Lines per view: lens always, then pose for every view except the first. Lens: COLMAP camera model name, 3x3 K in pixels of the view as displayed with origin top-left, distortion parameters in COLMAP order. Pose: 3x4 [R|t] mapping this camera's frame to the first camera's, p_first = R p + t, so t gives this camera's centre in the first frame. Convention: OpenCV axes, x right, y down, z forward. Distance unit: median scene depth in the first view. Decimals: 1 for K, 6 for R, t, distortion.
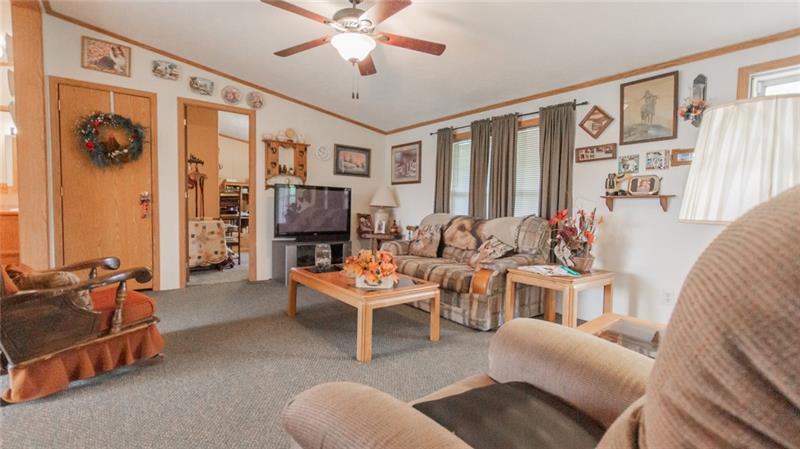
lens RADIAL K [[347.4, 0, 399.2], [0, 347.4, 209.7], [0, 0, 1]] dist [0.009887, 0.000420]
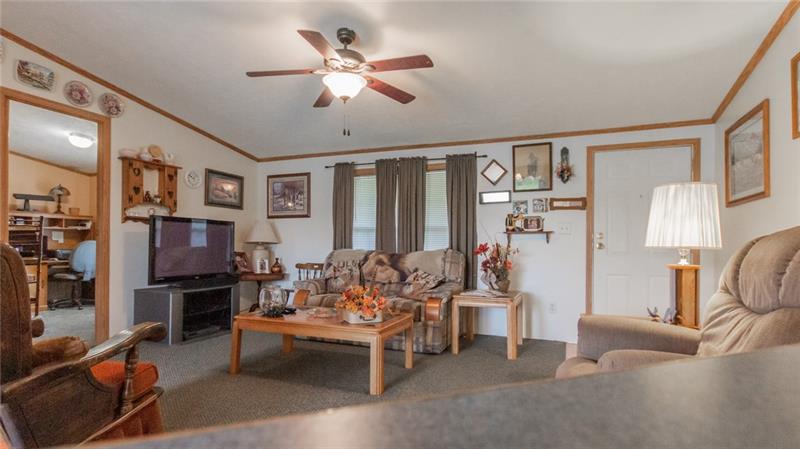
lens RADIAL K [[377.9, 0, 400.0], [0, 377.9, 224.5], [0, 0, 1]] dist [0.010371, 0.000875]
pose [[0.881051, 0.010123, 0.472913, -0.283577], [0.016283, 0.998529, -0.051710, -0.000876], [-0.472741, 0.053259, 0.879590, -0.013430]]
